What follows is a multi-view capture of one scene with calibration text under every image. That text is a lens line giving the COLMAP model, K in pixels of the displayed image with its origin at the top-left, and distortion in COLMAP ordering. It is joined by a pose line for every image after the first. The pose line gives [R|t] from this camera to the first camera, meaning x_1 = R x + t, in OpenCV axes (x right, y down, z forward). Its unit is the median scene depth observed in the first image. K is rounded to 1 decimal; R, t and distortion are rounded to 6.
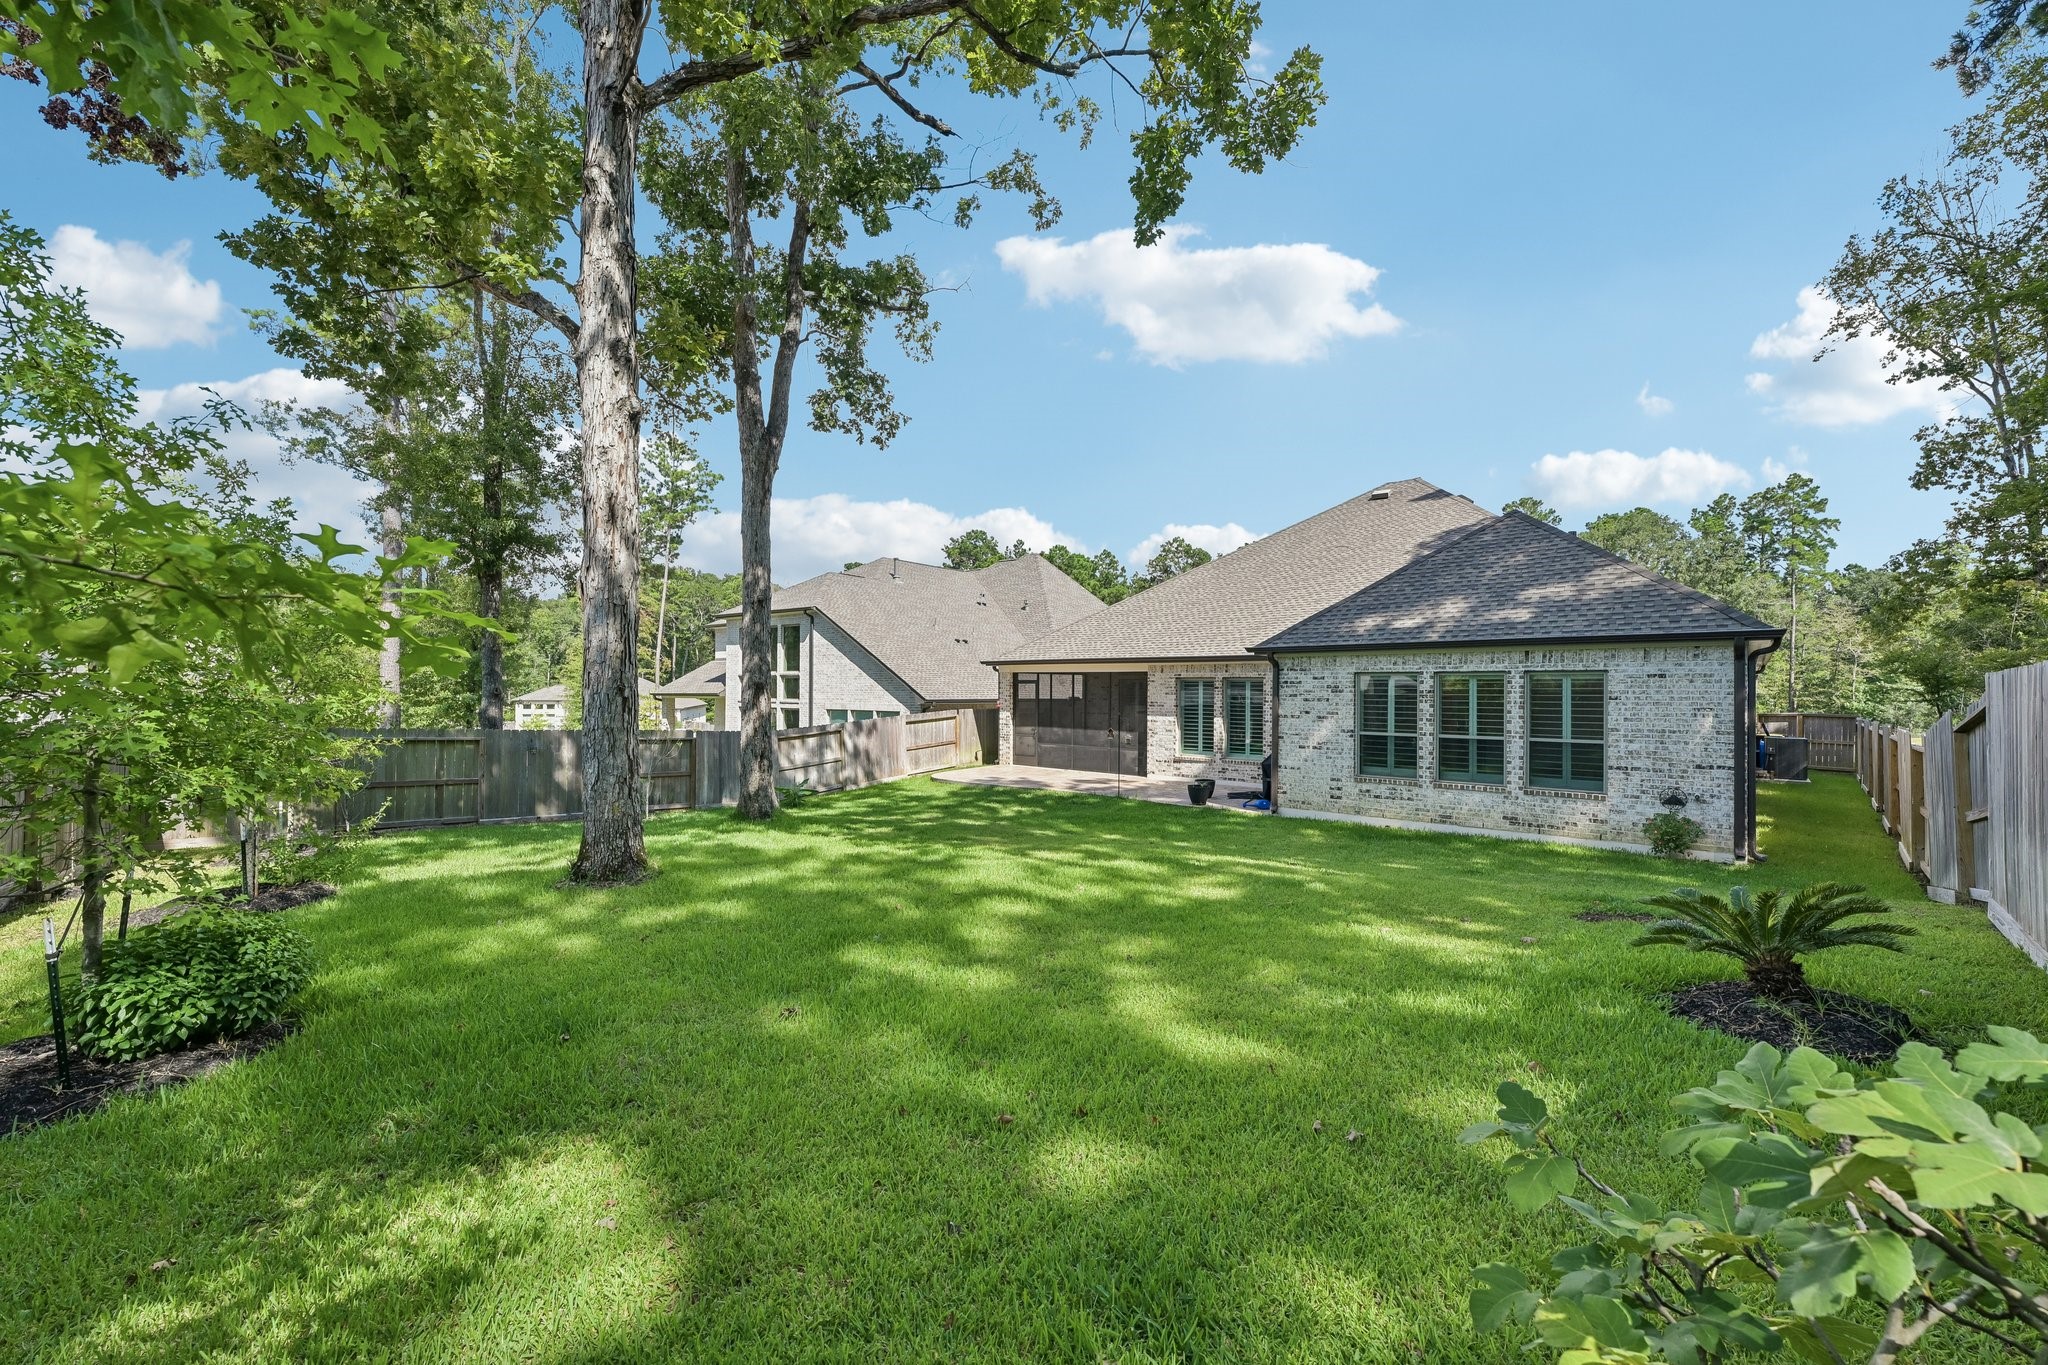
lens RADIAL K [[813.2, 0, 1024.0], [0, 813.2, 682.5], [0, 0, 1]] dist [0.000213, 0.000090]
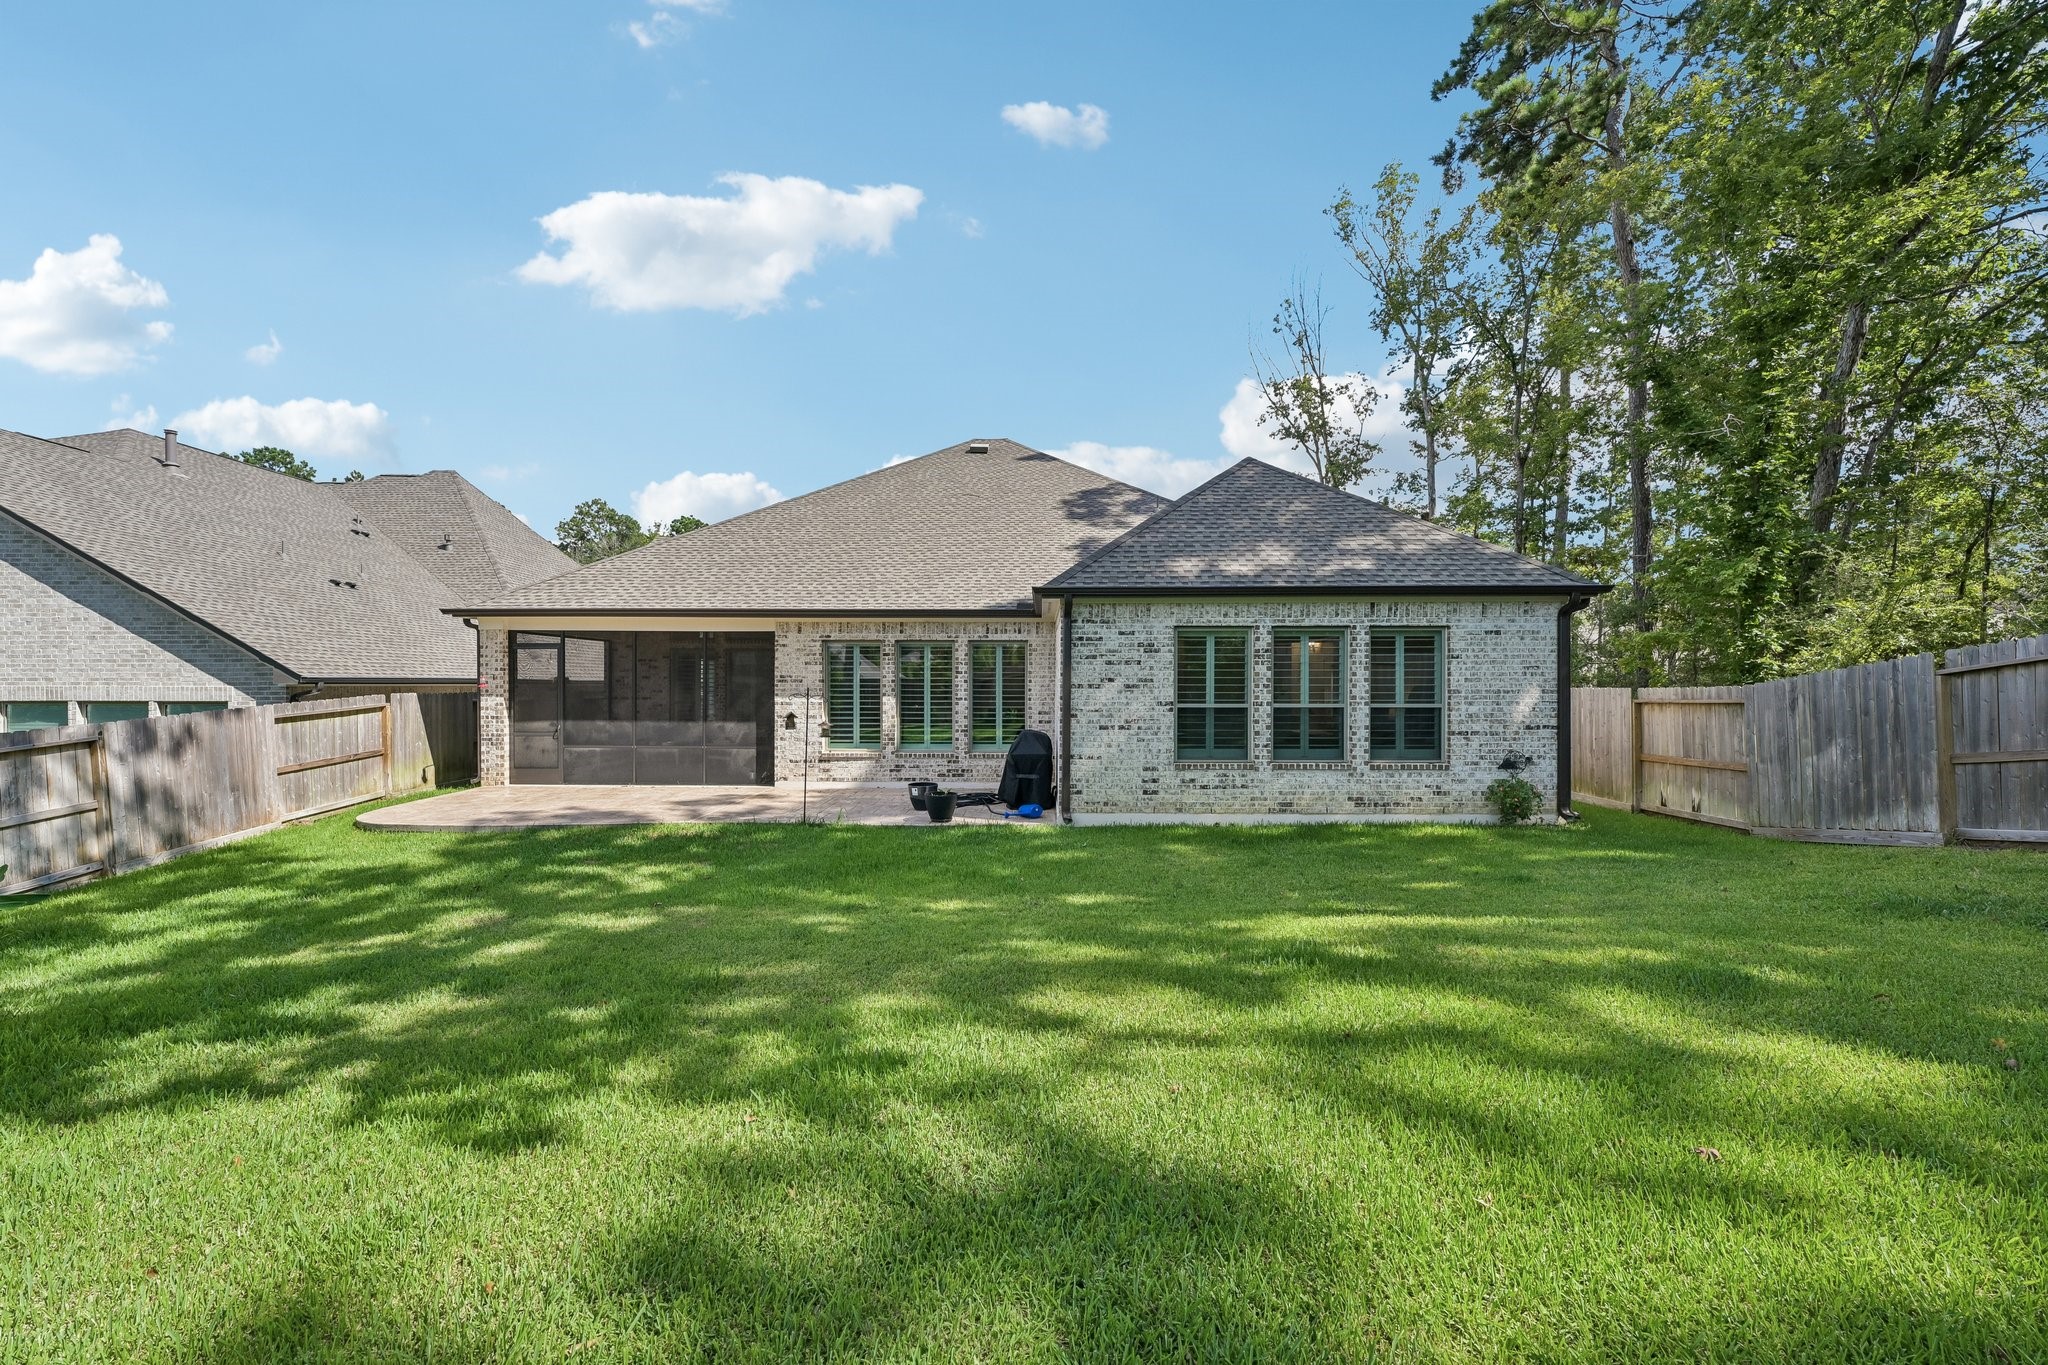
lens RADIAL K [[814.1, 0, 1024.0], [0, 814.1, 682.5], [0, 0, 1]] dist [0.001824, 0.000141]
pose [[0.761708, -0.004503, 0.647905, -0.139063], [-0.001843, 0.999957, 0.009116, 0.024411], [-0.647918, -0.008138, 0.761667, 0.370308]]
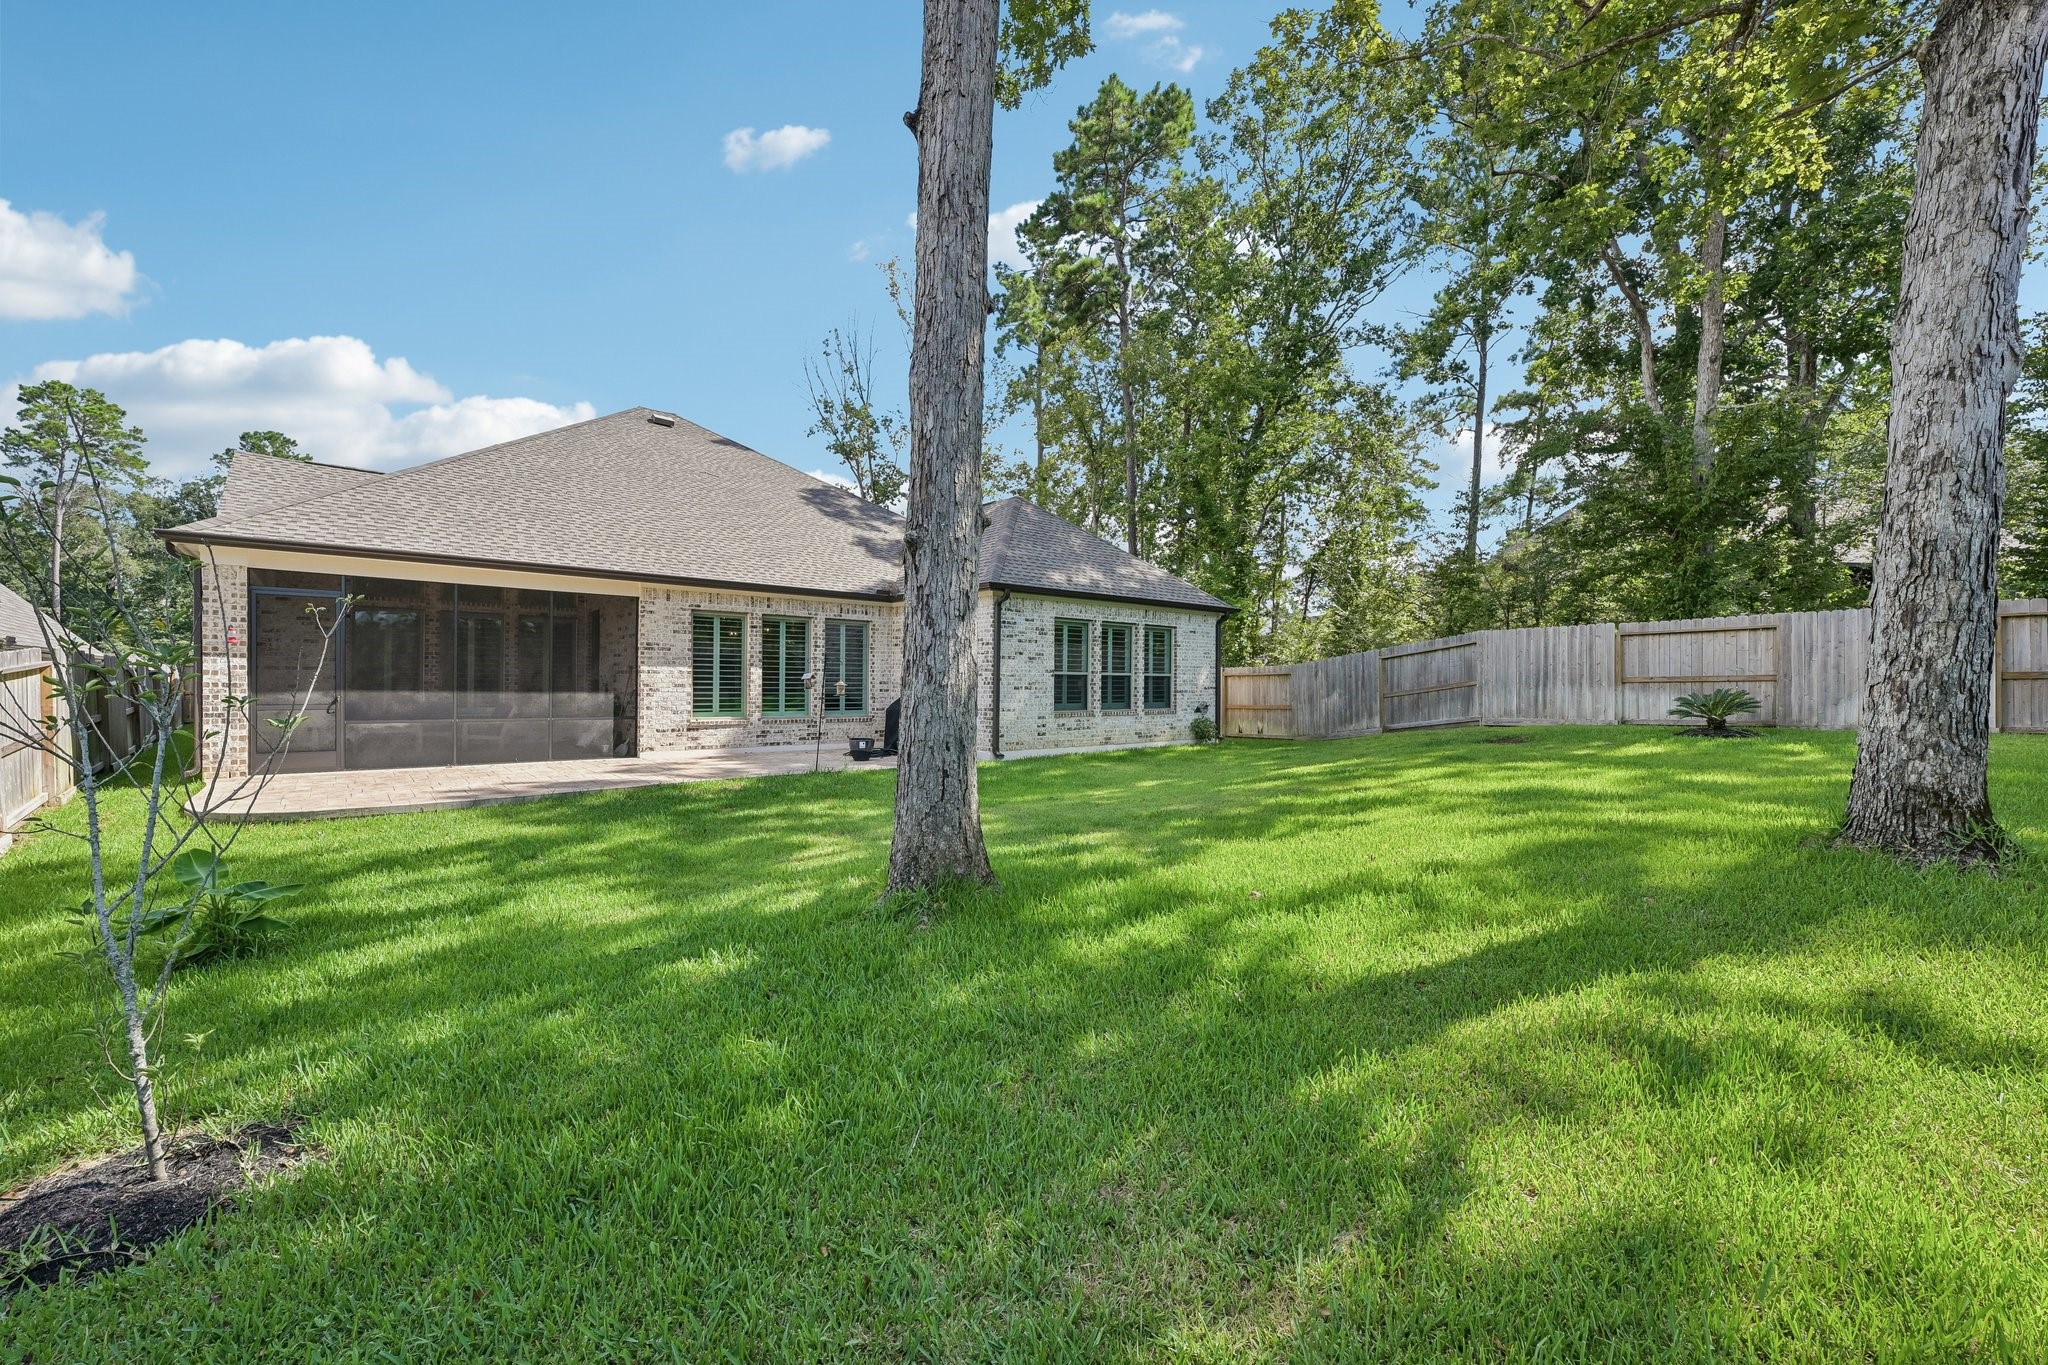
lens RADIAL K [[806.5, 0, 1024.0], [0, 806.5, 682.5], [0, 0, 1]] dist [0.000475, 0.000059]
pose [[0.140094, -0.004957, 0.990126, -0.477490], [-0.016368, 0.999839, 0.007321, 0.049020], [-0.990003, -0.017233, 0.139991, 0.642634]]
